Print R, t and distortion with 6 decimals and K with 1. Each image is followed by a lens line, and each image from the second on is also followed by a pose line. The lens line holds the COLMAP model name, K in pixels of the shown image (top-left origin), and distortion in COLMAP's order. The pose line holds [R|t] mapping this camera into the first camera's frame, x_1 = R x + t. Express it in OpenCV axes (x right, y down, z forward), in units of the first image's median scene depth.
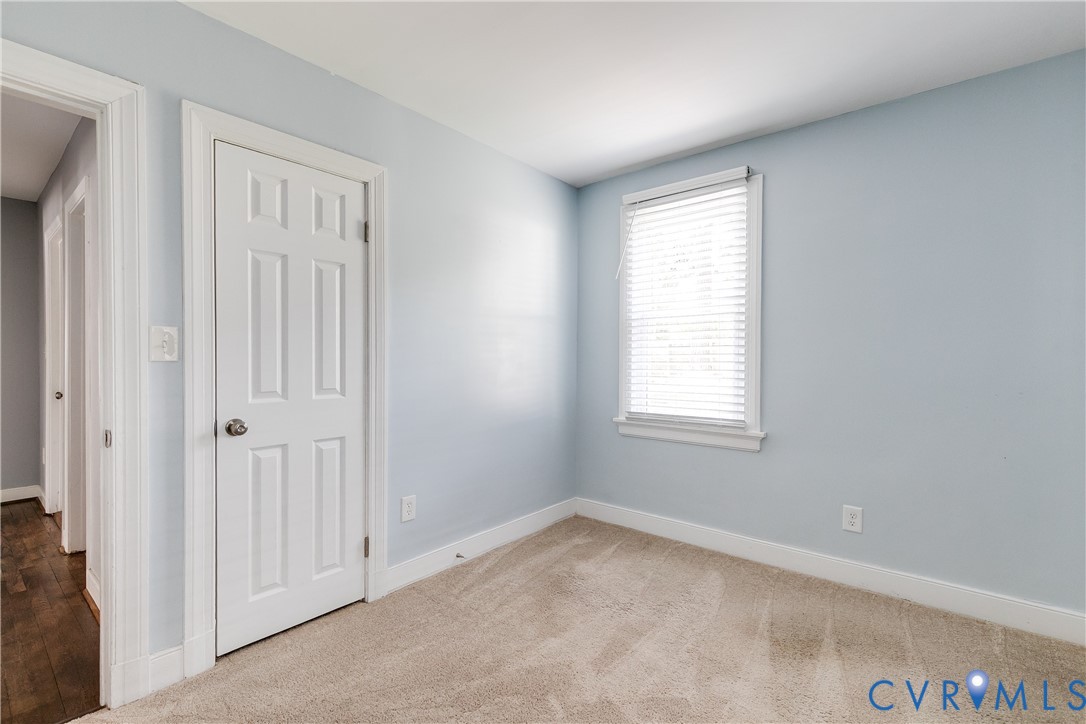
lens RADIAL K [[490.8, 0, 543.0], [0, 490.8, 362.0], [0, 0, 1]] dist [0.010432, -0.001201]
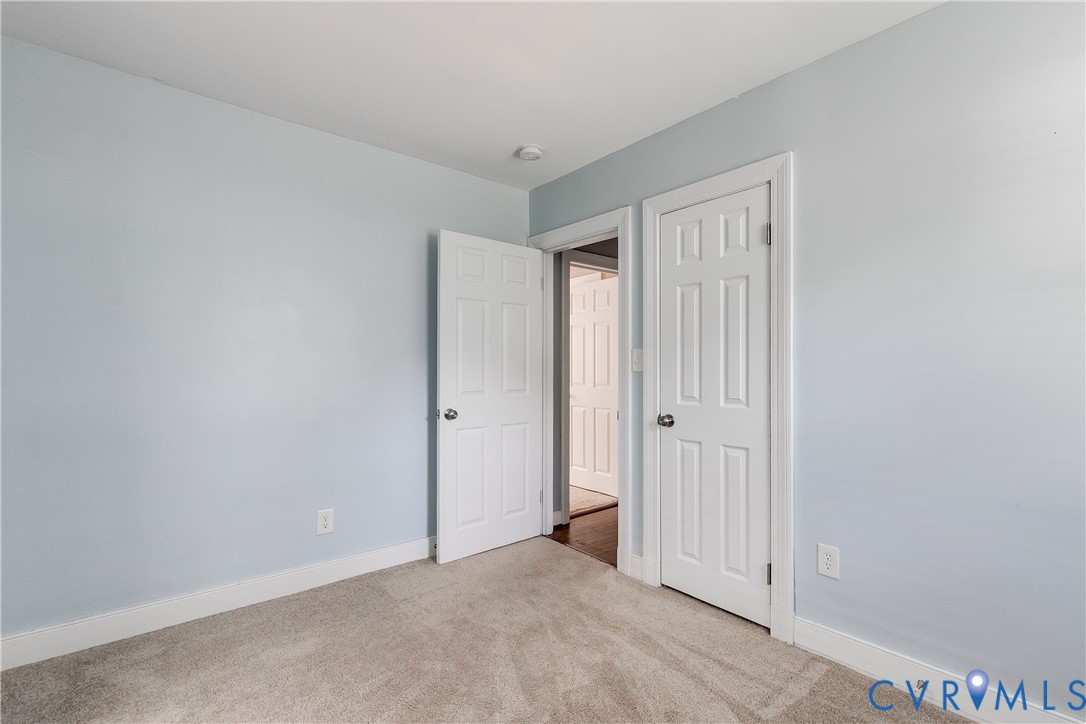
lens RADIAL K [[490.8, 0, 543.0], [0, 490.8, 362.0], [0, 0, 1]] dist [0.010432, -0.001201]
pose [[-0.176282, -0.014482, -0.984233, 0.664664], [-0.007052, 0.999885, -0.013450, -0.006268], [0.984314, 0.004570, -0.176364, 0.782024]]
